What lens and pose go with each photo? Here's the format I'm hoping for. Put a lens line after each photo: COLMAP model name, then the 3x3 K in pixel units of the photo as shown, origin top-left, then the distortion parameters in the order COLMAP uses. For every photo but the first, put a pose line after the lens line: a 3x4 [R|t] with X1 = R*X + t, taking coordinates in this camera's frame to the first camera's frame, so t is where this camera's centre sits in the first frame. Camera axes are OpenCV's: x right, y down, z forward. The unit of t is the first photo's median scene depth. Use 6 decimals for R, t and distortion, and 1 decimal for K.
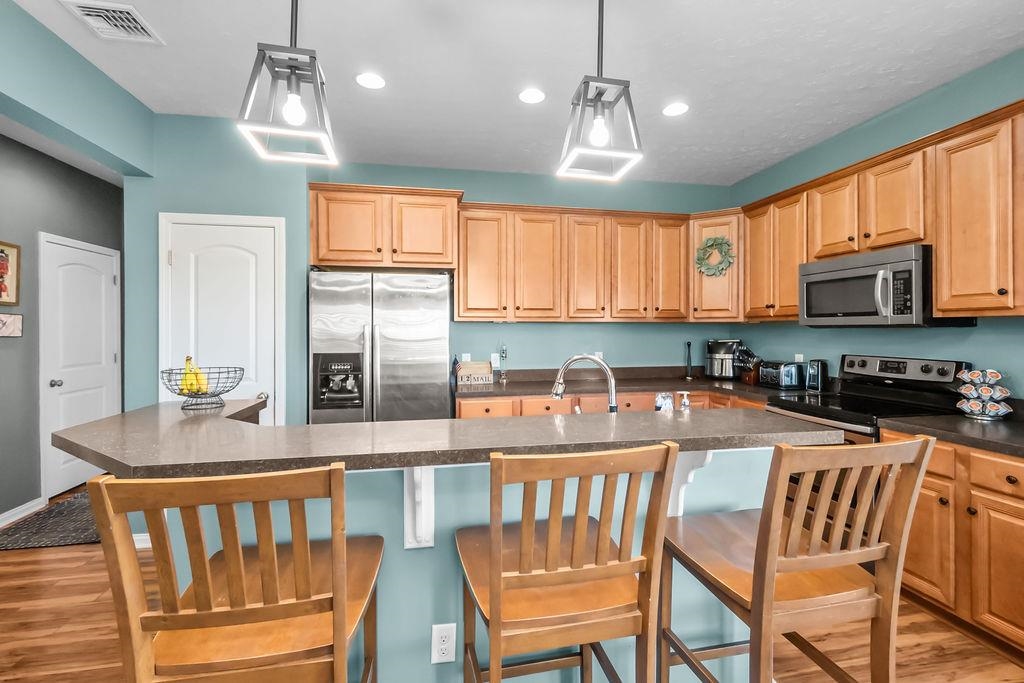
lens RADIAL K [[470.3, 0, 511.1], [0, 470.3, 332.0], [0, 0, 1]] dist [0.004094, -0.002085]
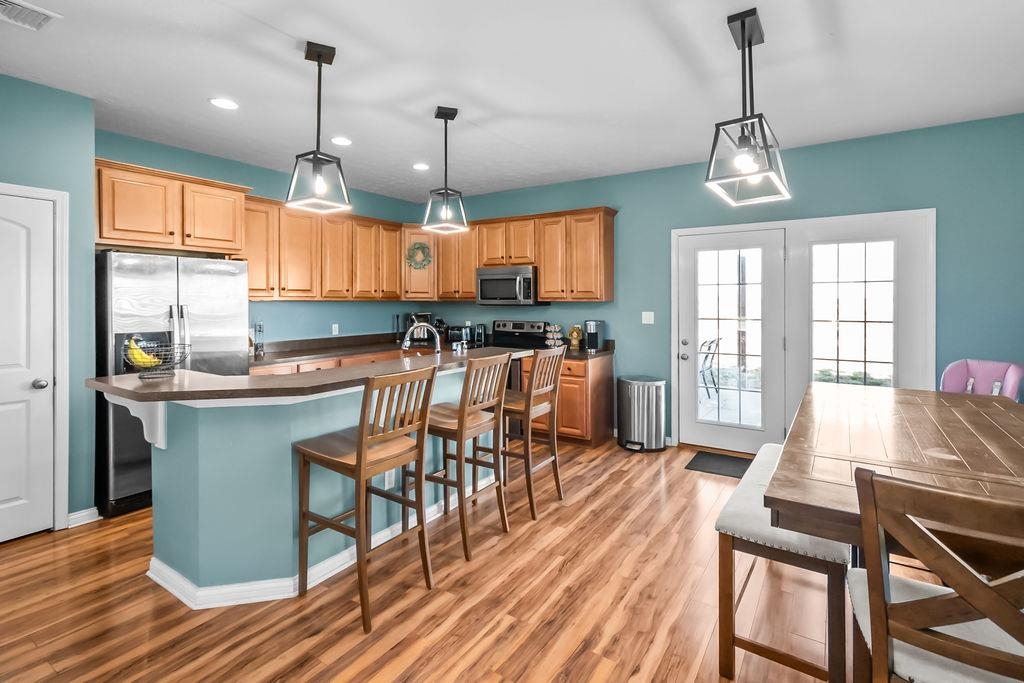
lens RADIAL K [[470.3, 0, 540.6], [0, 470.3, 301.3], [0, 0, 1]] dist [0.004094, -0.002085]
pose [[0.666812, 0.002142, 0.745223, -0.522187], [0.000456, 0.999995, -0.003283, -0.019130], [-0.745226, 0.002529, 0.666807, -0.319845]]
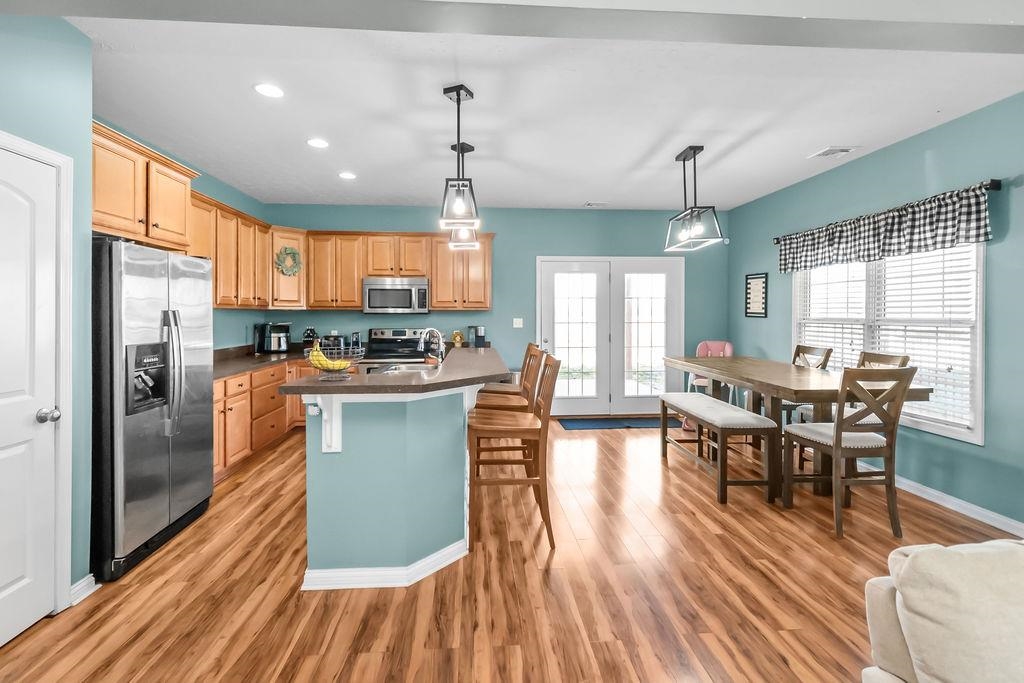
lens RADIAL K [[470.3, 0, 494.5], [0, 470.3, 316.7], [0, 0, 1]] dist [0.004094, -0.002085]
pose [[0.101533, -0.002039, 0.994830, -1.129249], [0.004688, 0.999988, 0.001571, 0.000162], [-0.994821, 0.004504, 0.101541, 0.357835]]
